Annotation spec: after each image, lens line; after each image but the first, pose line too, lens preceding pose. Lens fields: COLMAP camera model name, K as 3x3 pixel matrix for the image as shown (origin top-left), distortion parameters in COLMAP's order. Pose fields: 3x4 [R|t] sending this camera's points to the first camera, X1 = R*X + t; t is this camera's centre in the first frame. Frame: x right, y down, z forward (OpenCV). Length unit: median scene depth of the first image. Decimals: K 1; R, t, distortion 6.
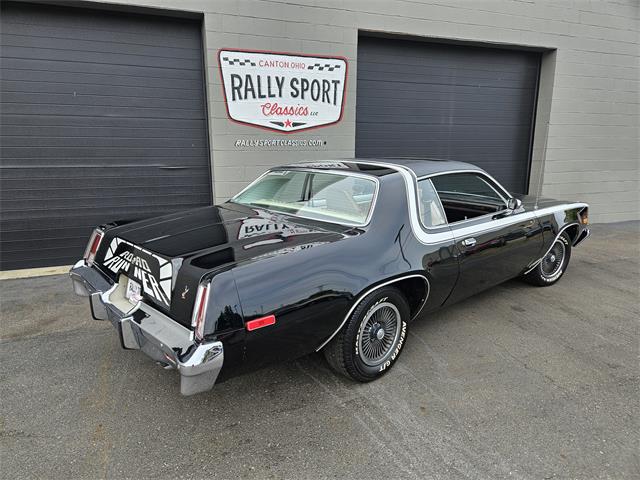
lens RADIAL K [[433.9, 0, 313.7], [0, 433.9, 242.9], [0, 0, 1]] dist [0.077644, -0.065611]
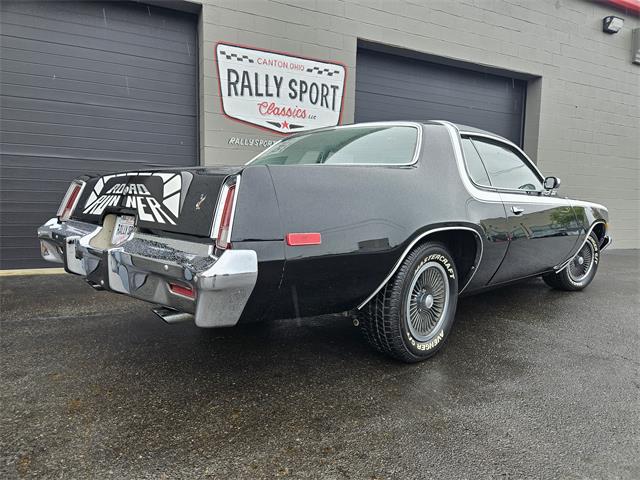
lens RADIAL K [[433.9, 0, 320.5], [0, 433.9, 240.2], [0, 0, 1]] dist [0.077644, -0.065611]
pose [[0.996752, 0.018012, 0.078488, -0.053232], [-0.007672, 0.991472, -0.130095, 0.099934], [-0.080162, 0.129070, 0.988390, 0.088782]]
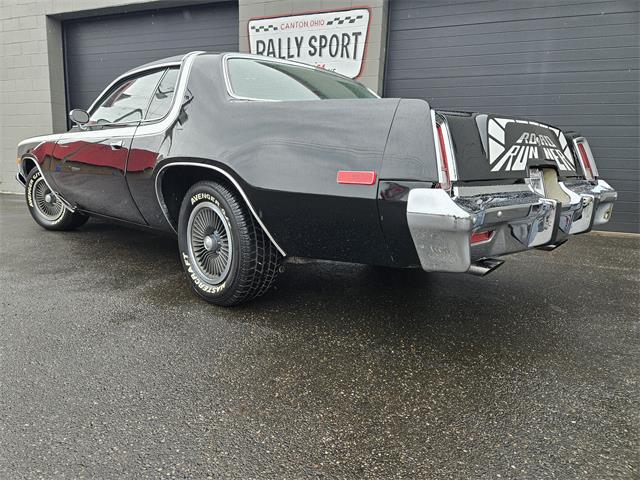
lens RADIAL K [[433.9, 0, 315.0], [0, 433.9, 238.4], [0, 0, 1]] dist [0.077644, -0.065611]
pose [[0.746352, 0.129528, -0.652826, 0.674855], [-0.170811, 0.985304, 0.000214, 0.076885], [0.643259, 0.111351, 0.757508, 0.296283]]
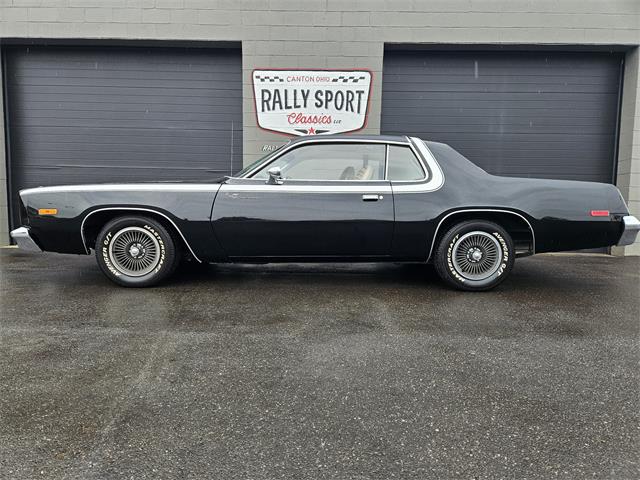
lens RADIAL K [[433.9, 0, 316.3], [0, 433.9, 241.7], [0, 0, 1]] dist [0.077644, -0.065611]
pose [[0.931525, 0.047700, -0.360534, 0.365447], [-0.092528, 0.989824, -0.108111, 0.120386], [0.351708, 0.134067, 0.926459, 0.029360]]
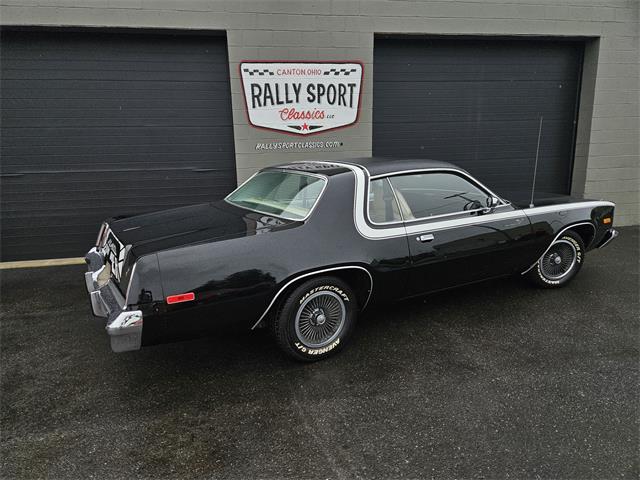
lens RADIAL K [[433.9, 0, 311.9], [0, 433.9, 244.0], [0, 0, 1]] dist [0.077644, -0.065611]
pose [[0.982653, 0.016626, -0.184705, 0.162281], [-0.015964, 0.999860, 0.005069, 0.007541], [0.184763, -0.002033, 0.982781, -0.047474]]
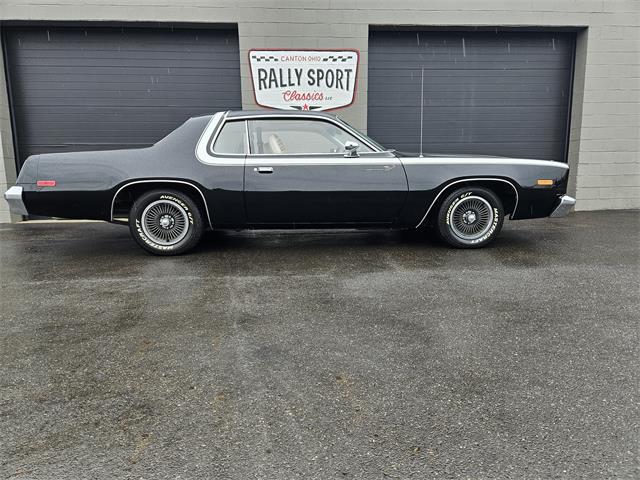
lens RADIAL K [[433.9, 0, 323.5], [0, 433.9, 242.7], [0, 0, 1]] dist [0.077644, -0.065611]
pose [[0.958541, 0.035645, -0.282715, 0.347682], [-0.049859, 0.997820, -0.043240, 0.150964], [0.280558, 0.055543, 0.958229, -0.120380]]
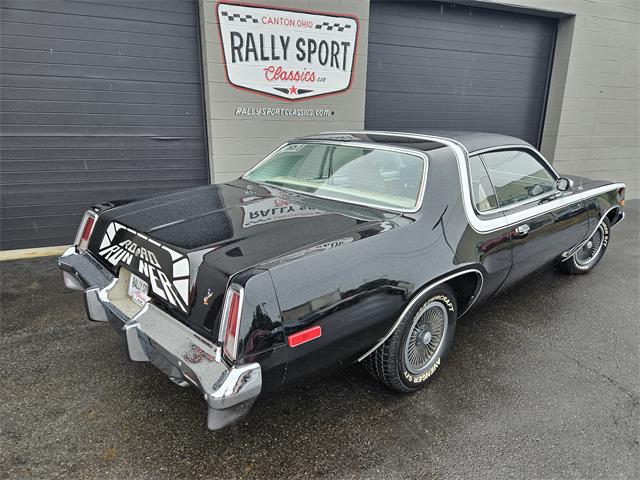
lens RADIAL K [[433.9, 0, 319.8], [0, 433.9, 245.9], [0, 0, 1]] dist [0.077644, -0.065611]
pose [[0.998908, 0.002405, 0.046664, -0.046096], [-0.005551, 0.997709, 0.067417, -0.012967], [-0.046395, -0.067602, 0.996633, 0.071087]]
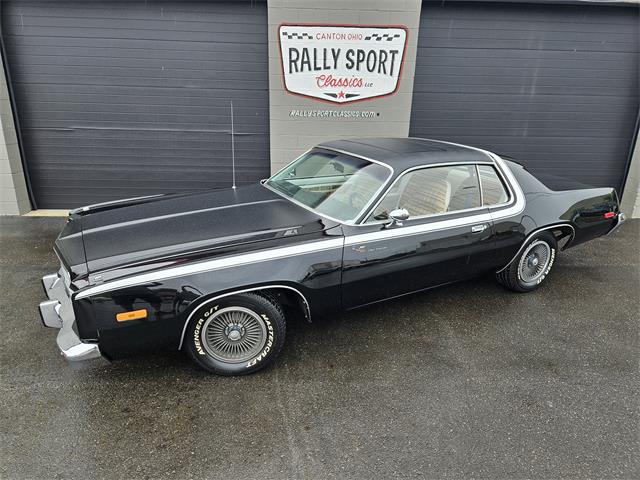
lens RADIAL K [[433.9, 0, 317.2], [0, 433.9, 246.3], [0, 0, 1]] dist [0.077644, -0.065611]
pose [[0.950077, 0.121312, -0.287468, 0.235640], [-0.086988, 0.987776, 0.129350, -0.046279], [0.299645, -0.097886, 0.949016, -0.050326]]
